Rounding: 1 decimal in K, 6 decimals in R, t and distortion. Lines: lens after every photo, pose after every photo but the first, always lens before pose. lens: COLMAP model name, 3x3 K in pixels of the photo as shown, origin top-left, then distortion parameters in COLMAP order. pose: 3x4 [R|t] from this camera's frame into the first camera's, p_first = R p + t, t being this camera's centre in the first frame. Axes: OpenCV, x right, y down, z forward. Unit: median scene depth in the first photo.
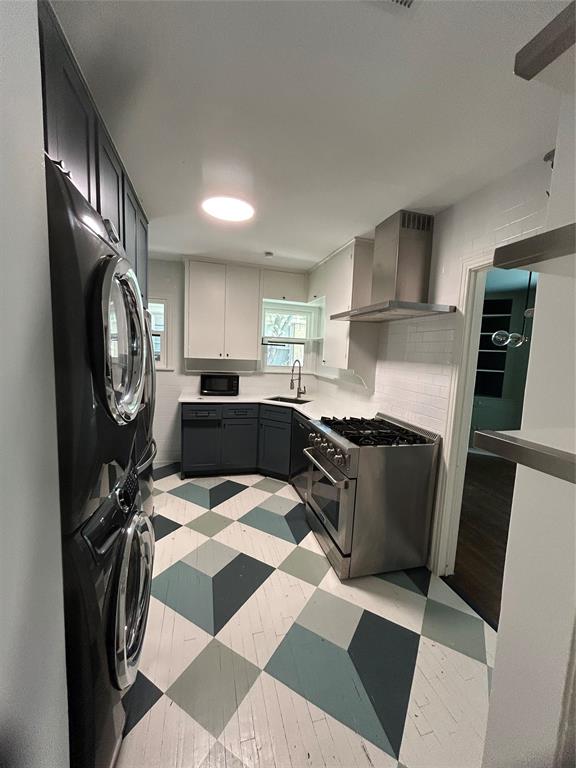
lens RADIAL K [[307.5, 0, 289.2], [0, 307.5, 382.9], [0, 0, 1]] dist [-0.004027, 0.000533]
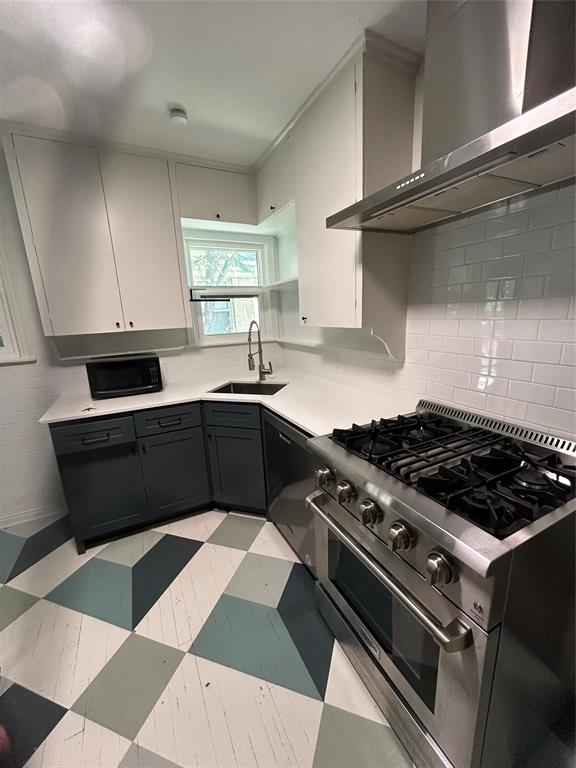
lens RADIAL K [[307.5, 0, 288.9], [0, 307.5, 385.0], [0, 0, 1]] dist [-0.004027, 0.000533]
pose [[0.976040, -0.130043, 0.174457, -0.030039], [0.106905, 0.984915, 0.136066, -0.025688], [-0.189520, -0.114156, 0.975218, 0.388085]]
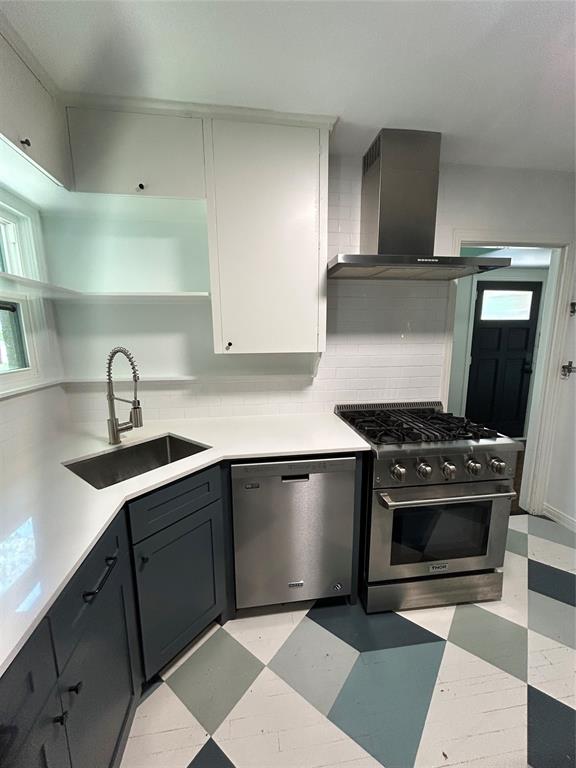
lens RADIAL K [[307.5, 0, 288.5], [0, 307.5, 386.9], [0, 0, 1]] dist [-0.004027, 0.000533]
pose [[0.136743, -0.208661, 0.968381, -0.328912], [0.116470, 0.974170, 0.193462, -0.079107], [-0.983736, 0.086333, 0.157513, 0.765325]]
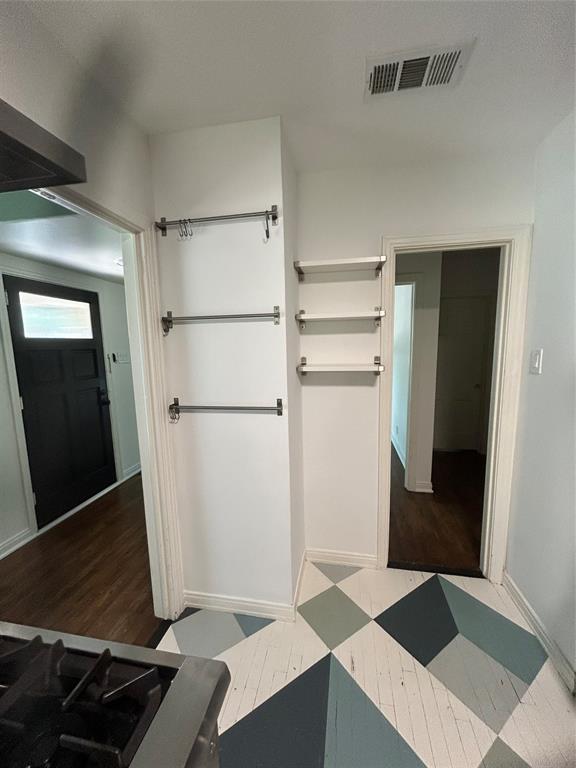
lens RADIAL K [[307.5, 0, 287.8], [0, 307.5, 384.7], [0, 0, 1]] dist [-0.004027, 0.000533]
pose [[-0.897570, -0.076486, 0.434186, -0.141176], [0.033942, 0.969925, 0.241026, -0.071538], [-0.439563, 0.231075, -0.867980, 0.682629]]
